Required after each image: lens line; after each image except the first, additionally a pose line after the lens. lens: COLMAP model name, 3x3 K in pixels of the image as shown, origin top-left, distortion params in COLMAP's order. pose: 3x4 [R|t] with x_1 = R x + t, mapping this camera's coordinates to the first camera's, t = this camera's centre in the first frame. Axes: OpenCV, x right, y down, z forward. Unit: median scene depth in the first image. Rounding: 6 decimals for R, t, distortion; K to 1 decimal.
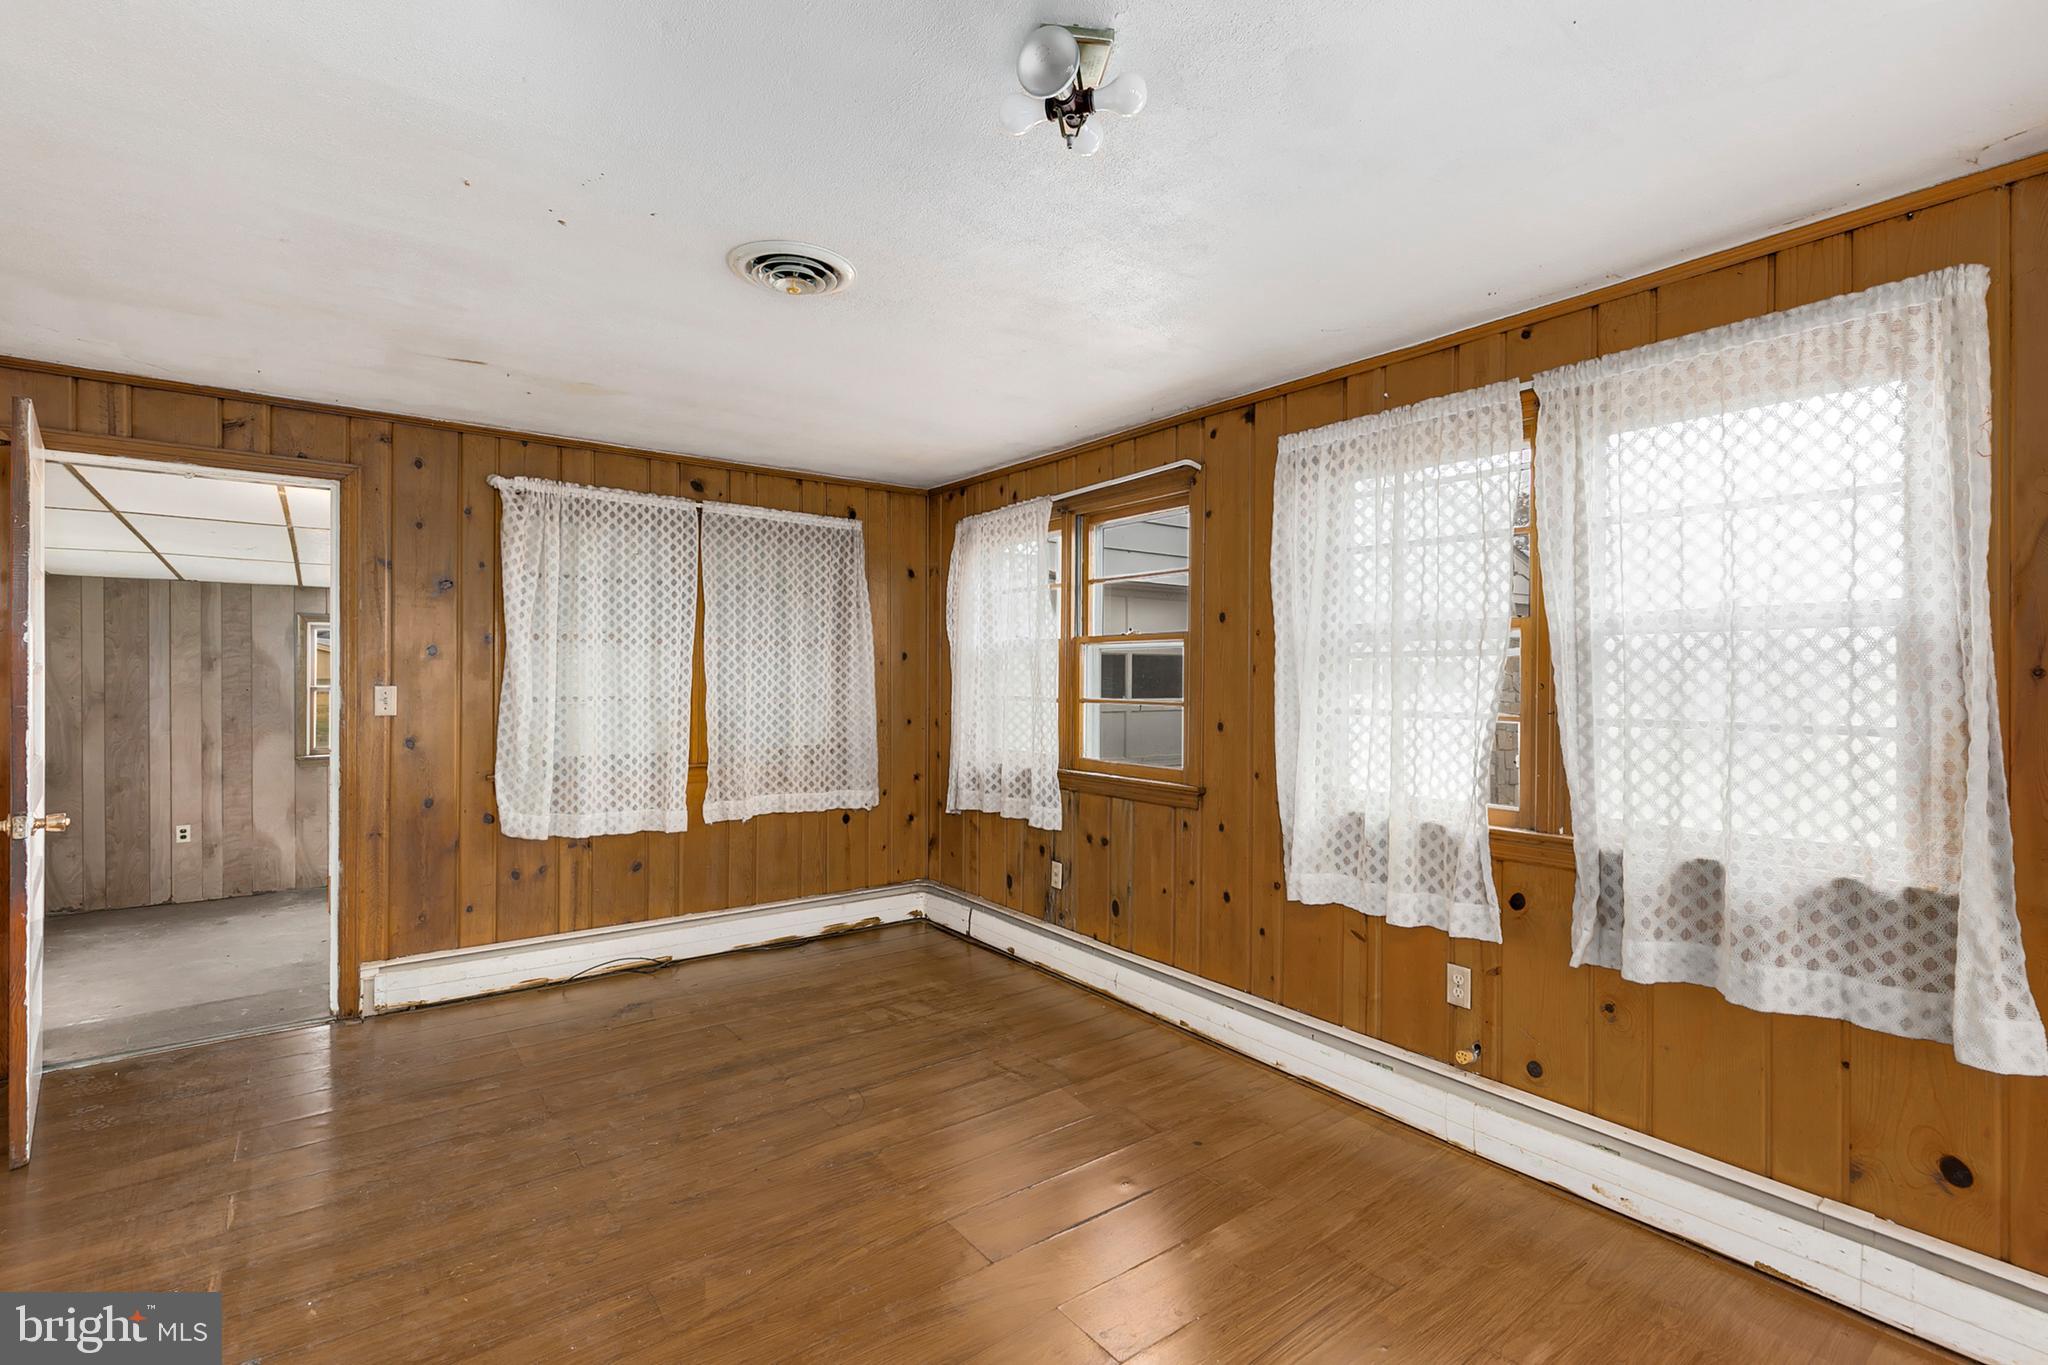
lens RADIAL K [[934.1, 0, 1032.3], [0, 934.1, 681.0], [0, 0, 1]] dist [0.010370, -0.001802]
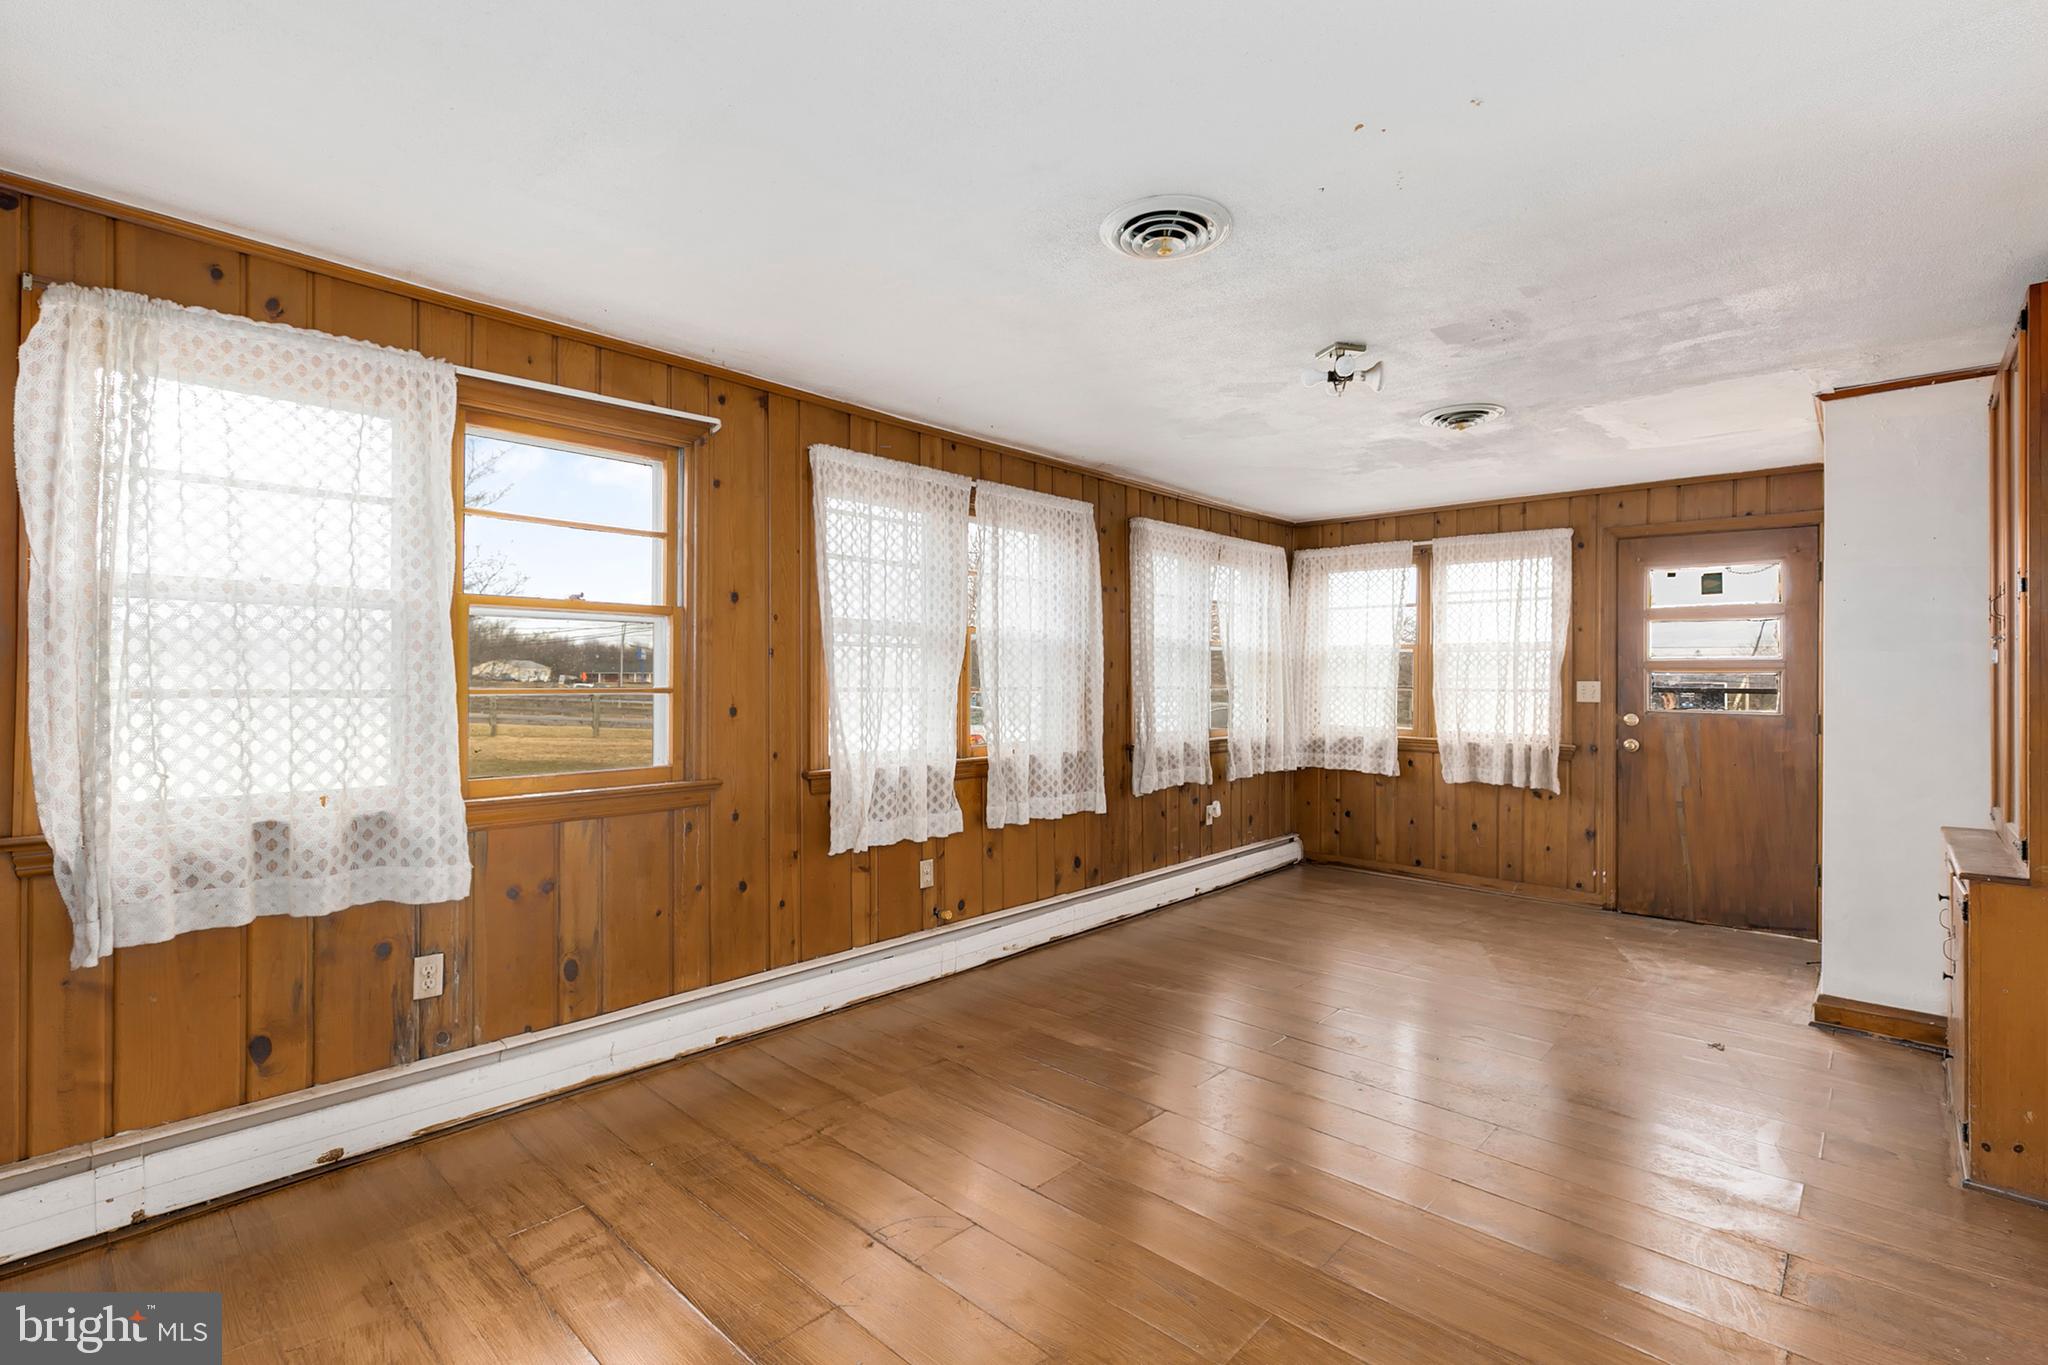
lens RADIAL K [[934.1, 0, 1032.5], [0, 934.1, 668.1], [0, 0, 1]] dist [0.010370, -0.001802]
pose [[-0.187119, -0.006270, 0.982317, -0.845017], [-0.009993, 0.999940, 0.004479, -0.003348], [-0.982286, -0.008979, -0.187171, 0.935820]]
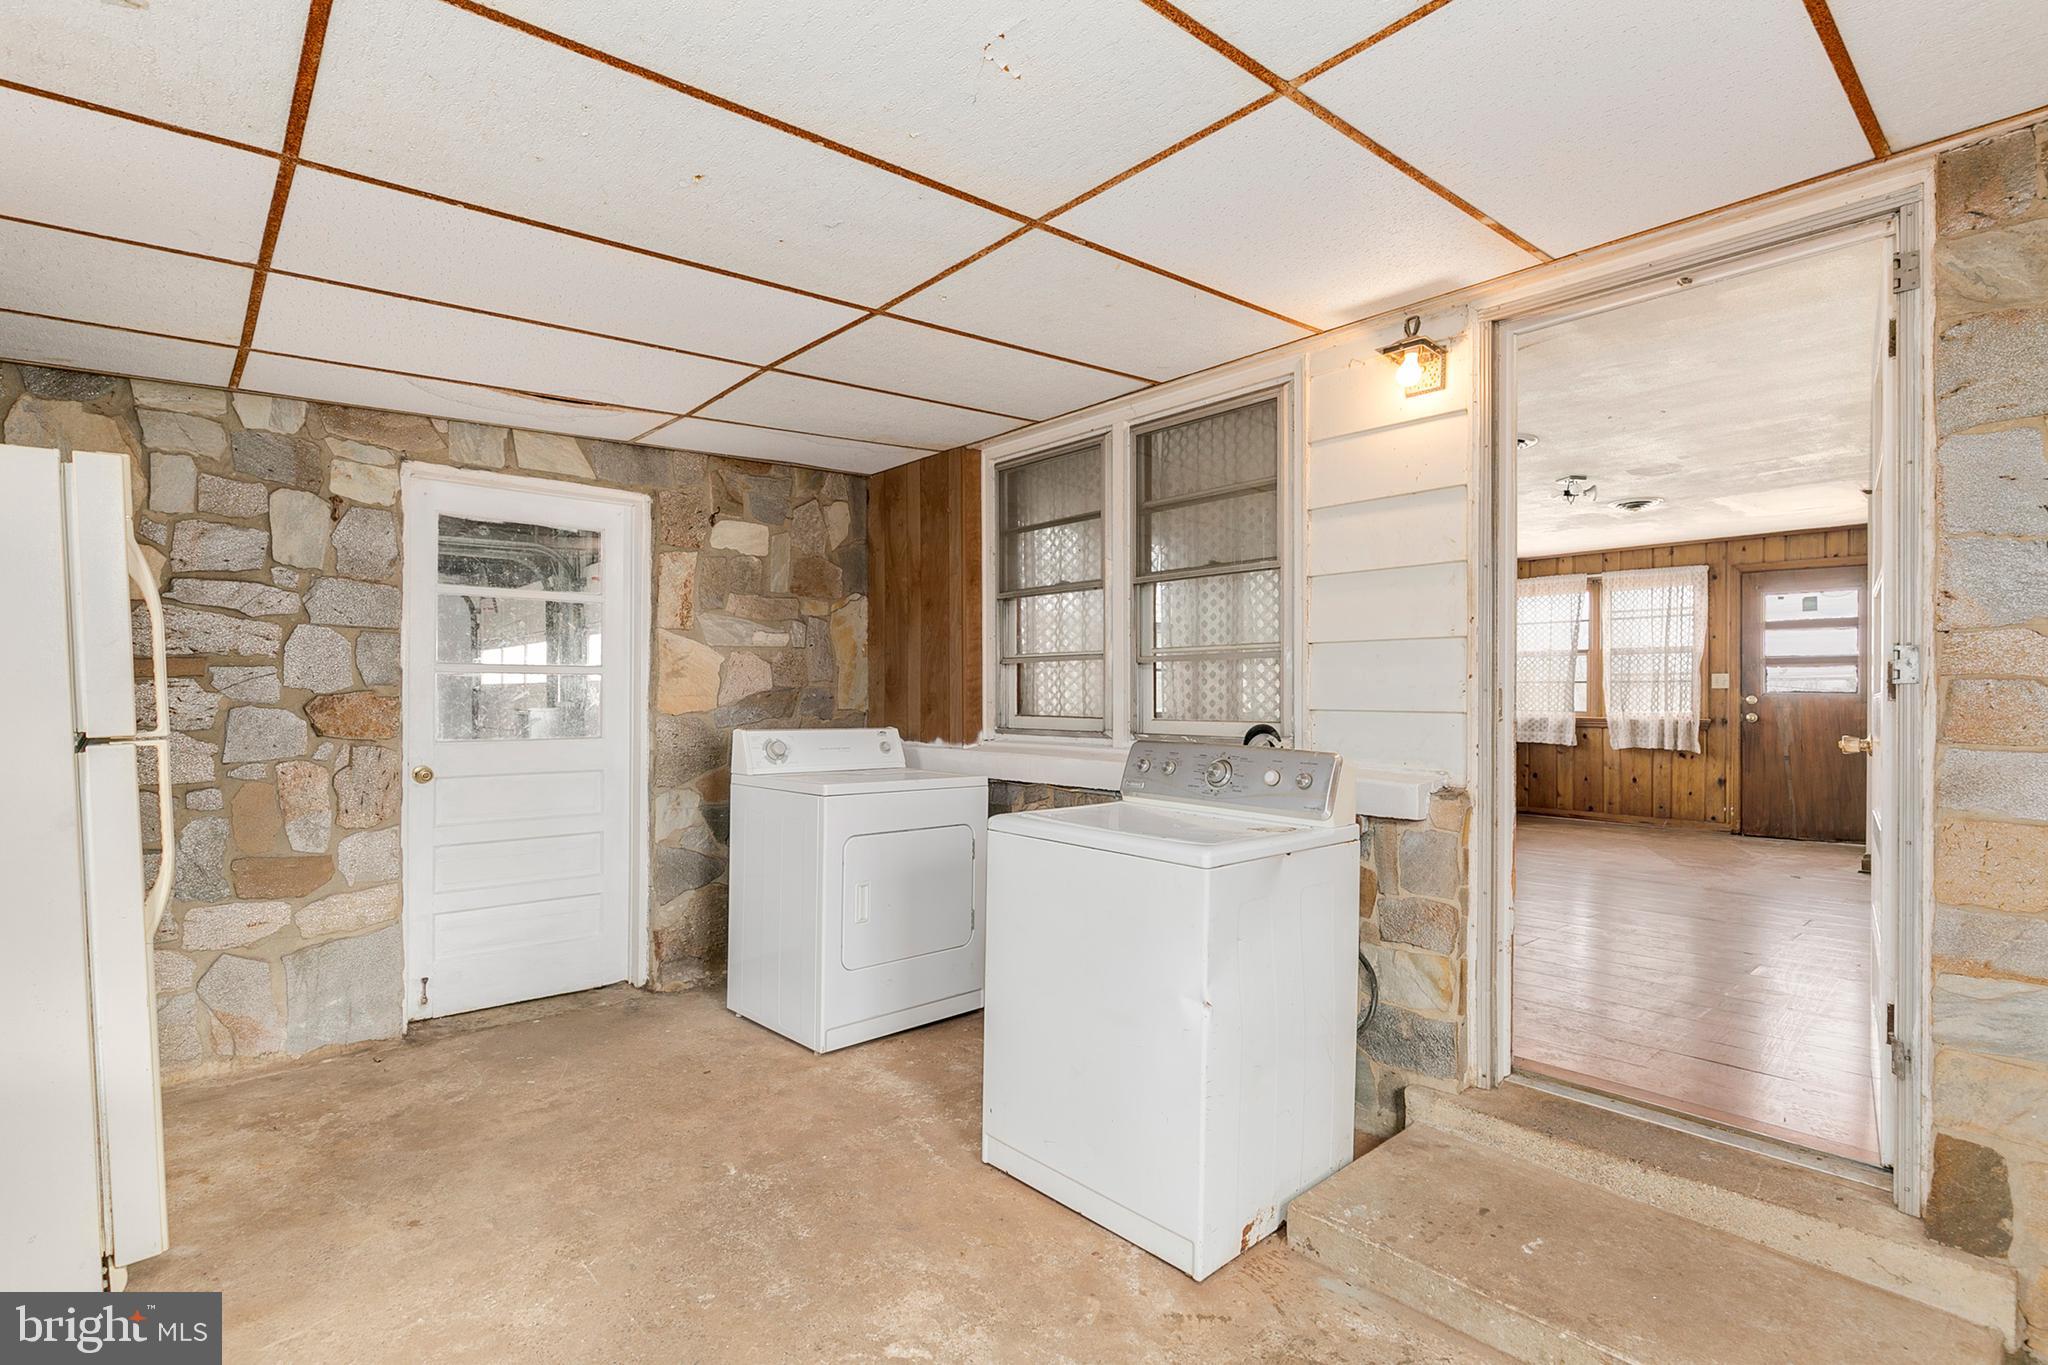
lens RADIAL K [[991.8, 0, 1018.9], [0, 991.8, 693.6], [0, 0, 1]] dist [-0.003037, 0.000888]
pose [[-0.100520, -0.006688, 0.994913, -1.566215], [-0.006566, 0.999960, 0.006059, 0.054492], [-0.994913, -0.005924, -0.100560, 1.549027]]
